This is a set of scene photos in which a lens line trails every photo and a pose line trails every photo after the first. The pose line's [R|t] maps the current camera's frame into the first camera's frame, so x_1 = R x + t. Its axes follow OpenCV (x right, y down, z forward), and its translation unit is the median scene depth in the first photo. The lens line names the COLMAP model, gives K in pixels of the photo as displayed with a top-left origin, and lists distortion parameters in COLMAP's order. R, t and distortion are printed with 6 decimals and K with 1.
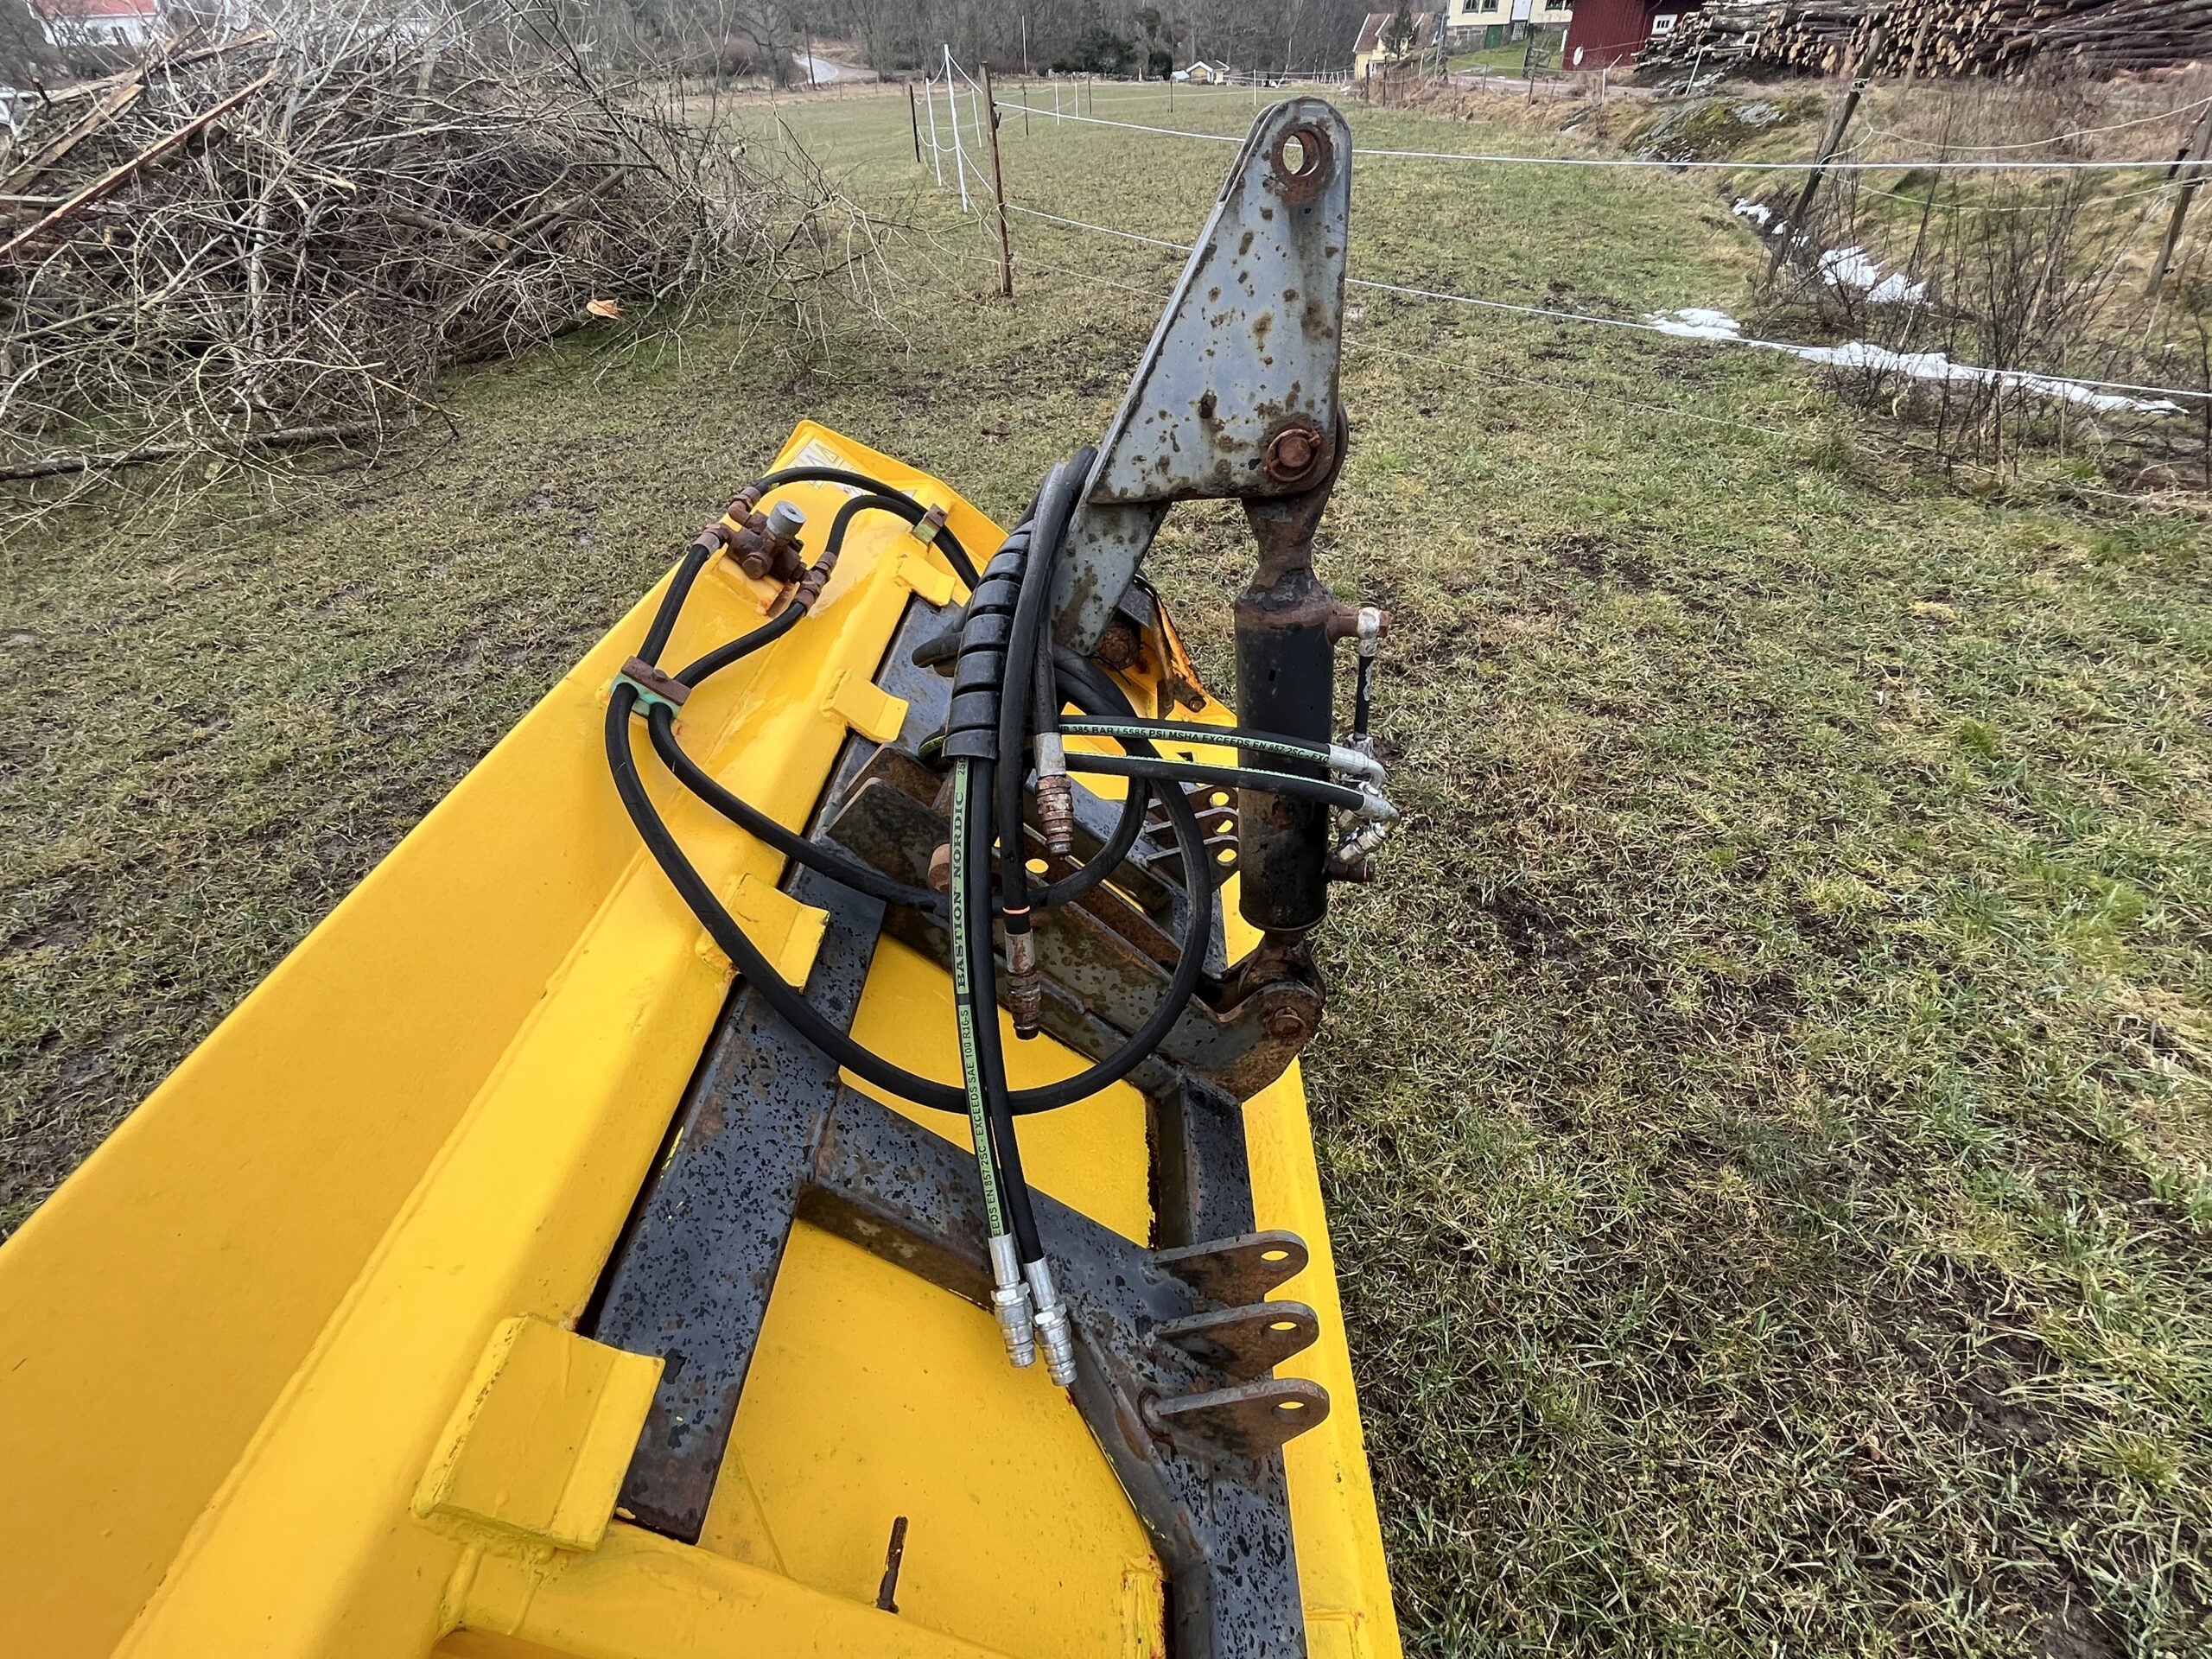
lens RADIAL K [[1018.4, 0, 1106.0], [0, 1018.4, 829.5], [0, 0, 1]] dist [0.005287, -0.005750]
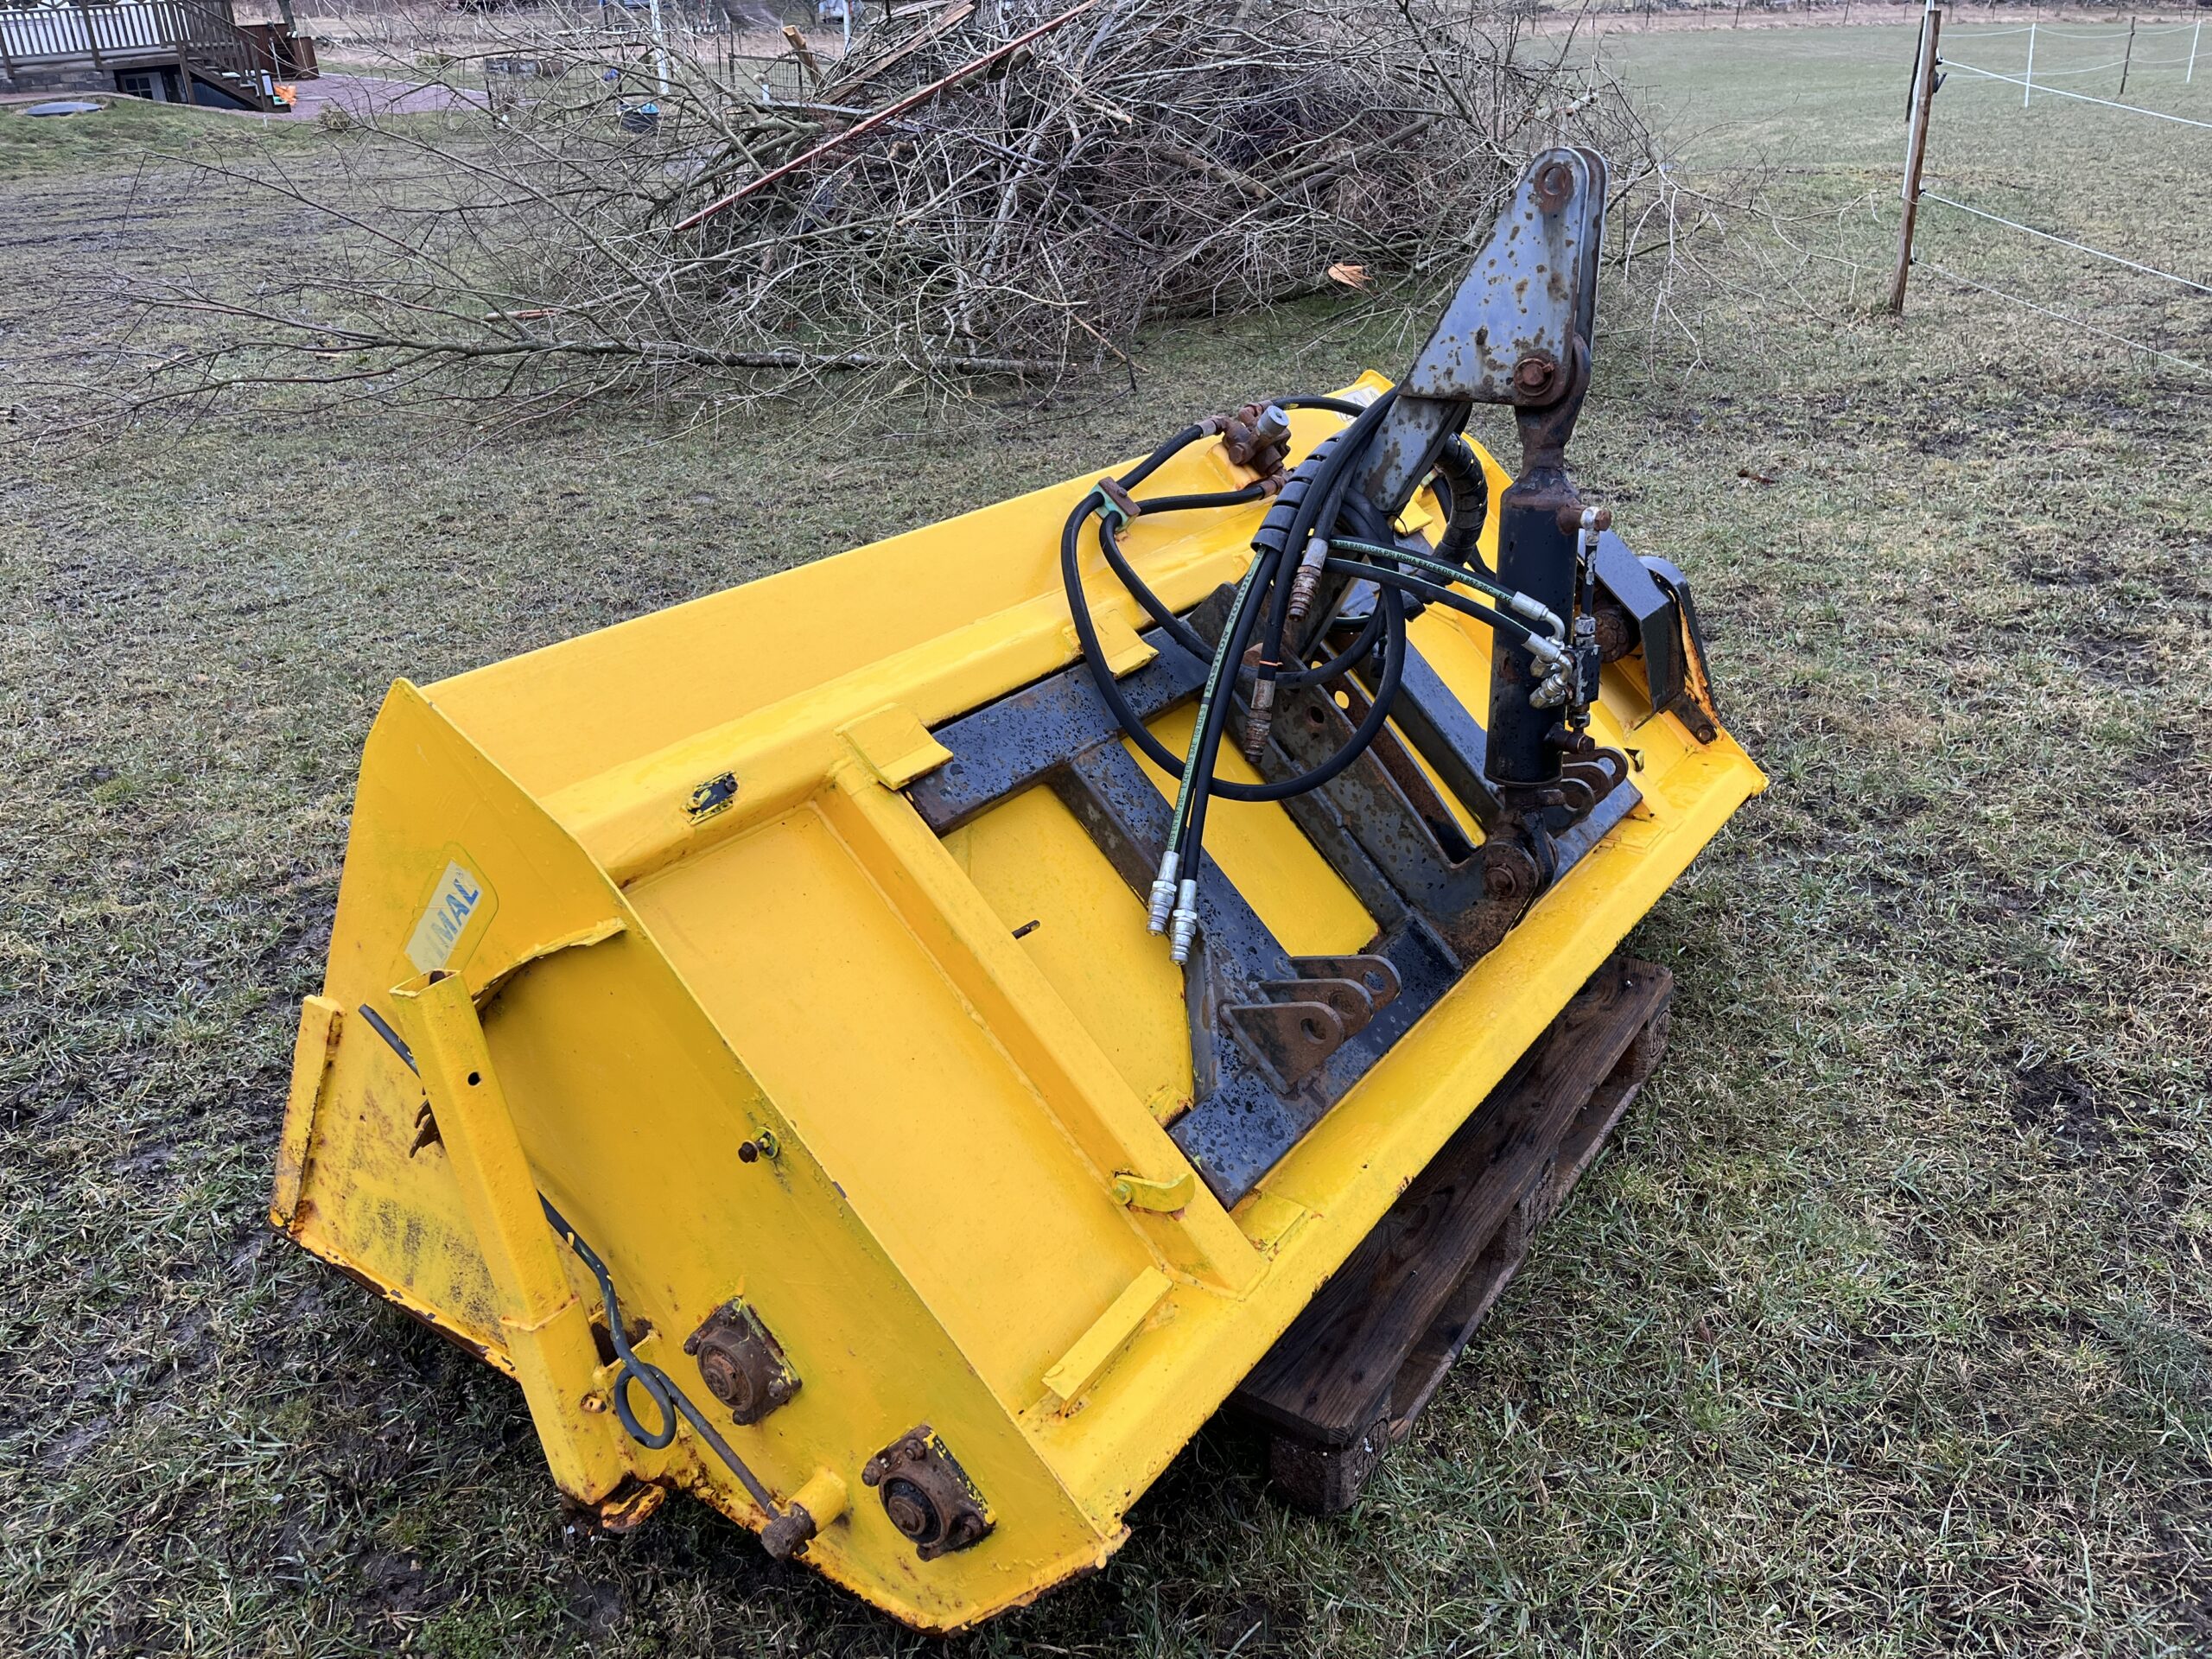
lens RADIAL K [[1714.1, 0, 1218.9], [0, 1714.1, 830.9], [0, 0, 1]] dist [0.044281, -0.067775]
pose [[0.862456, 0.238882, -0.446213, 0.181485], [-0.315725, 0.942977, -0.105416, 0.107352], [0.395586, 0.231797, 0.888697, -0.198950]]
